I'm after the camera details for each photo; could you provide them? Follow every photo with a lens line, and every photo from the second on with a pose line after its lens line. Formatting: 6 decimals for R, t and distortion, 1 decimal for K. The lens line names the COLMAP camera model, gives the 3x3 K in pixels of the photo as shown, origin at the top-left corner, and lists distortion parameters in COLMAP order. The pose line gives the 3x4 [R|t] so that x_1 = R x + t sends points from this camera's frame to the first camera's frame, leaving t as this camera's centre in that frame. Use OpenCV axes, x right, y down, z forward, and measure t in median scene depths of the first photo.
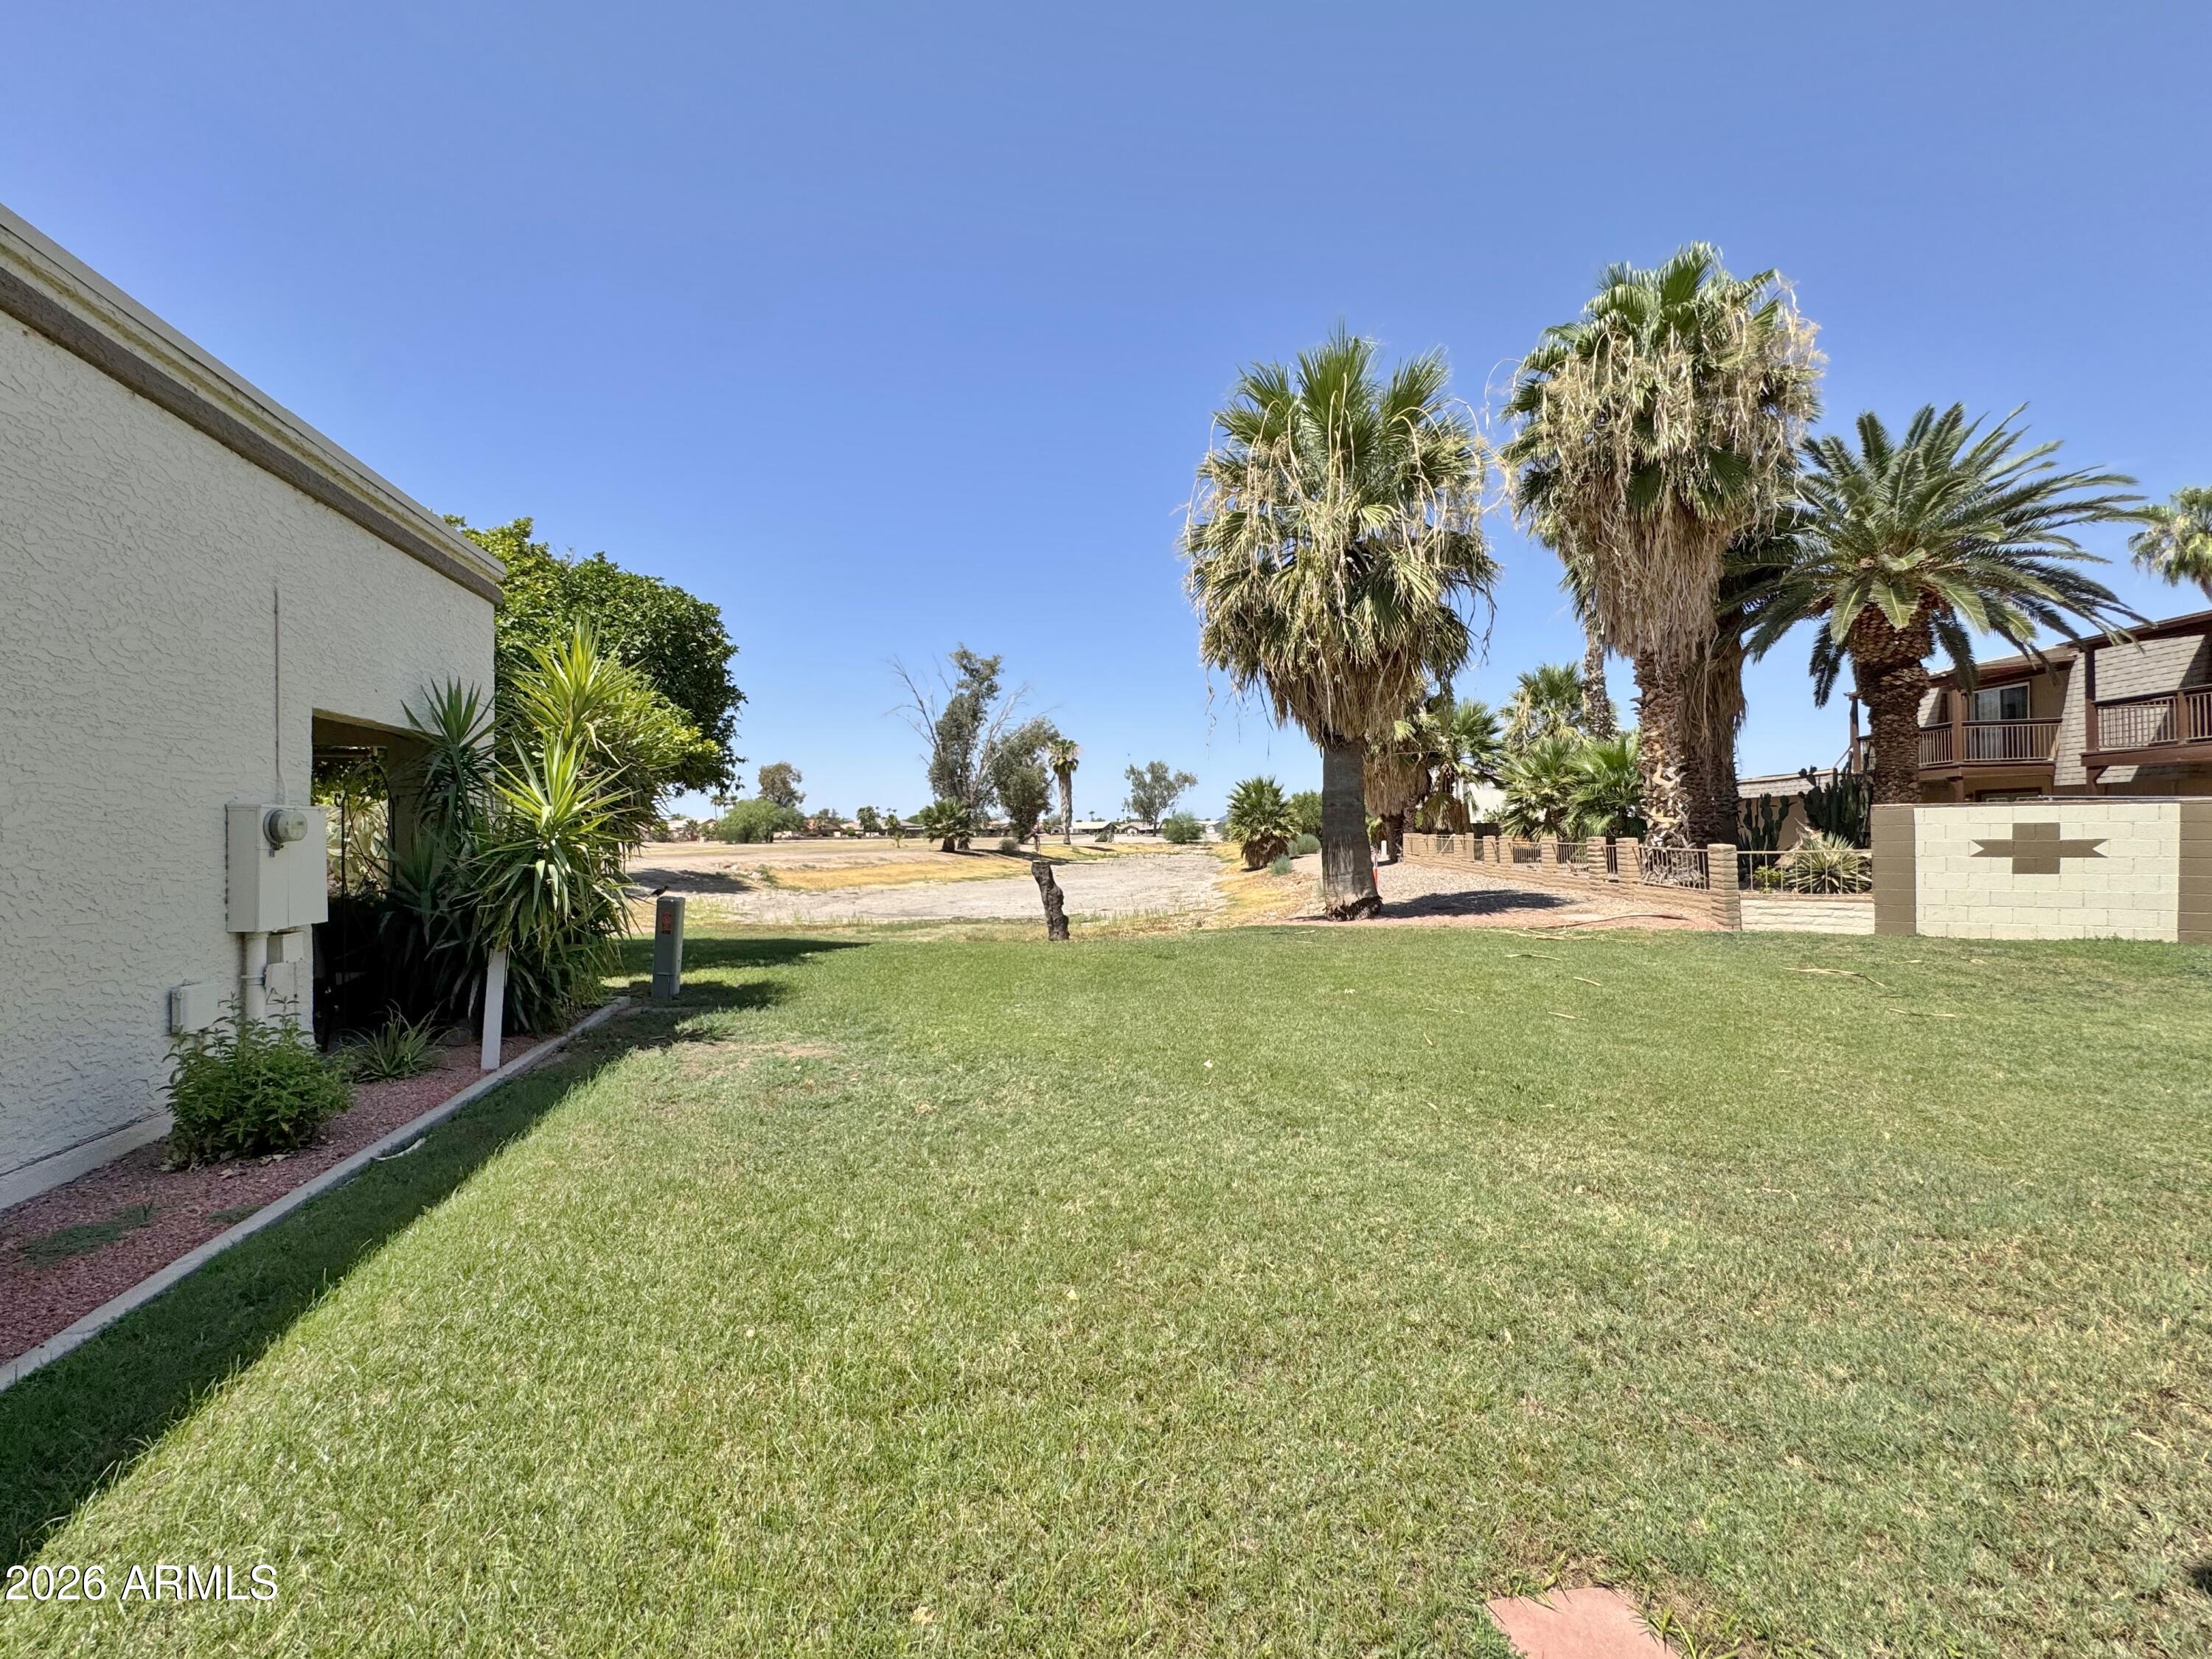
lens RADIAL K [[880.8, 0, 1112.6], [0, 880.8, 823.7], [0, 0, 1]] dist [-0.003990, 0.000020]
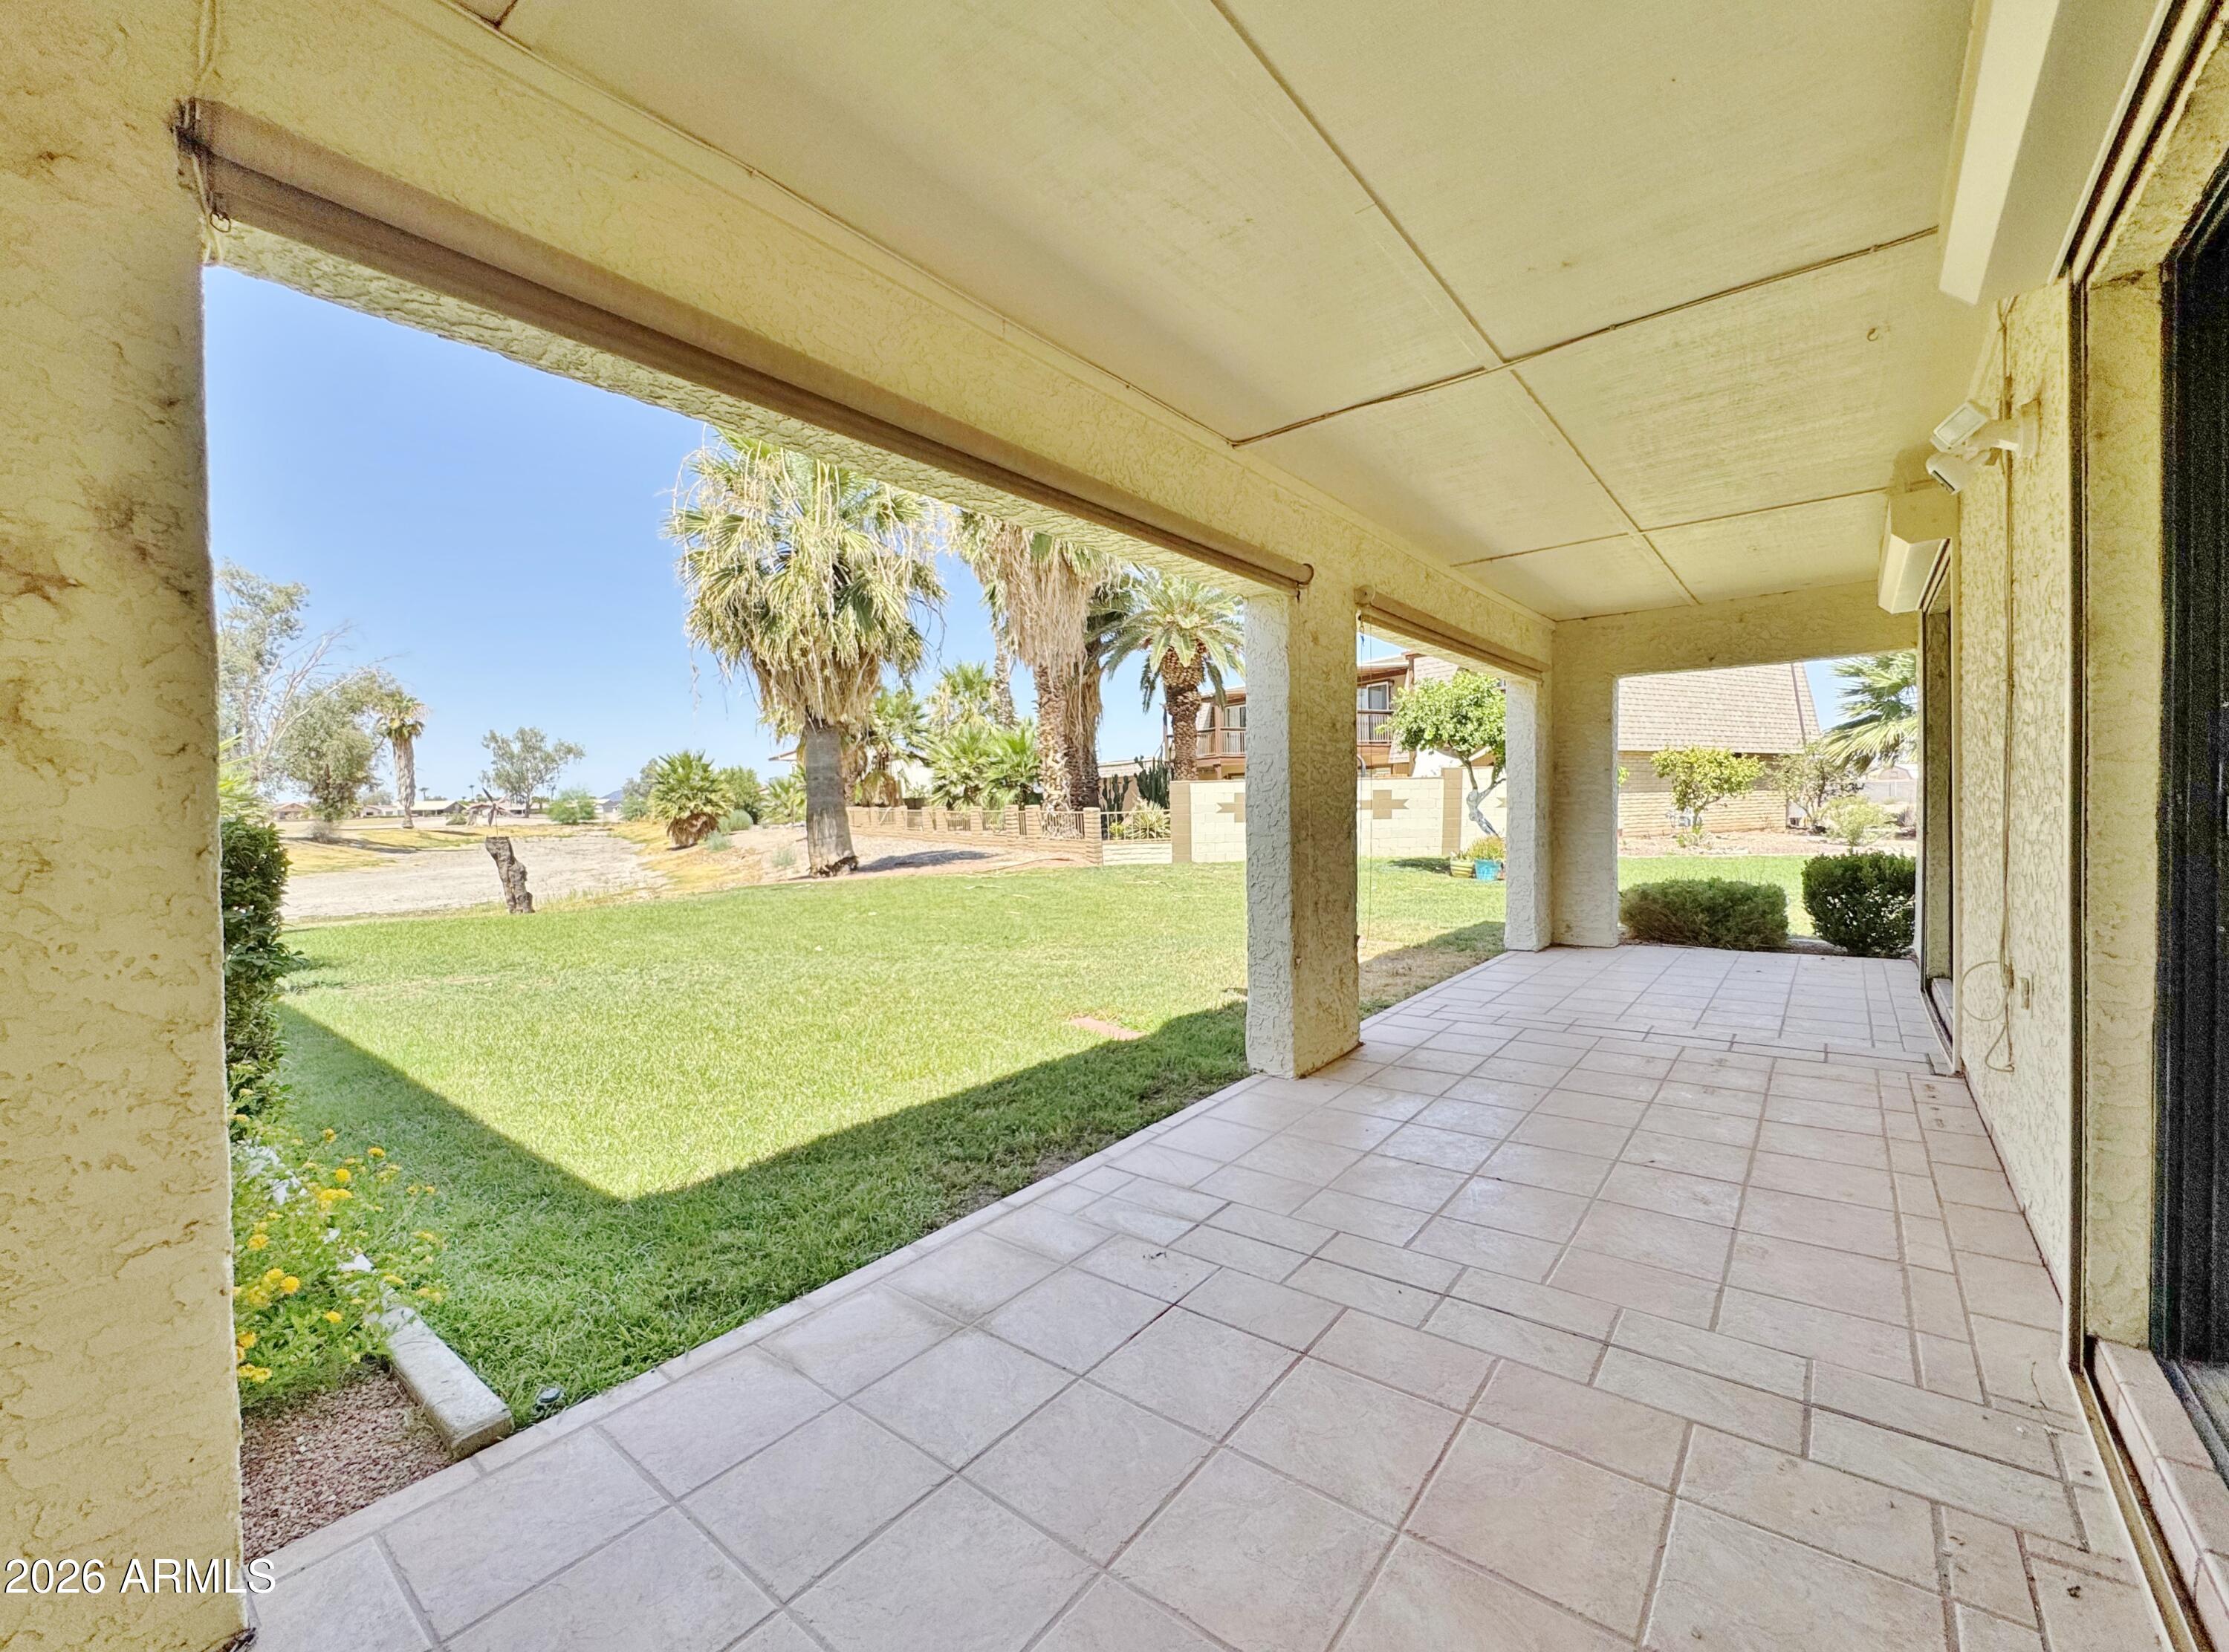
lens RADIAL K [[900.5, 0, 1114.5], [0, 900.5, 826.0], [0, 0, 1]] dist [-0.006073, 0.000039]
pose [[0.802058, -0.022490, 0.596823, -0.119222], [0.006249, 0.999552, 0.029268, 0.006944], [-0.597214, -0.019745, 0.801839, -0.155756]]
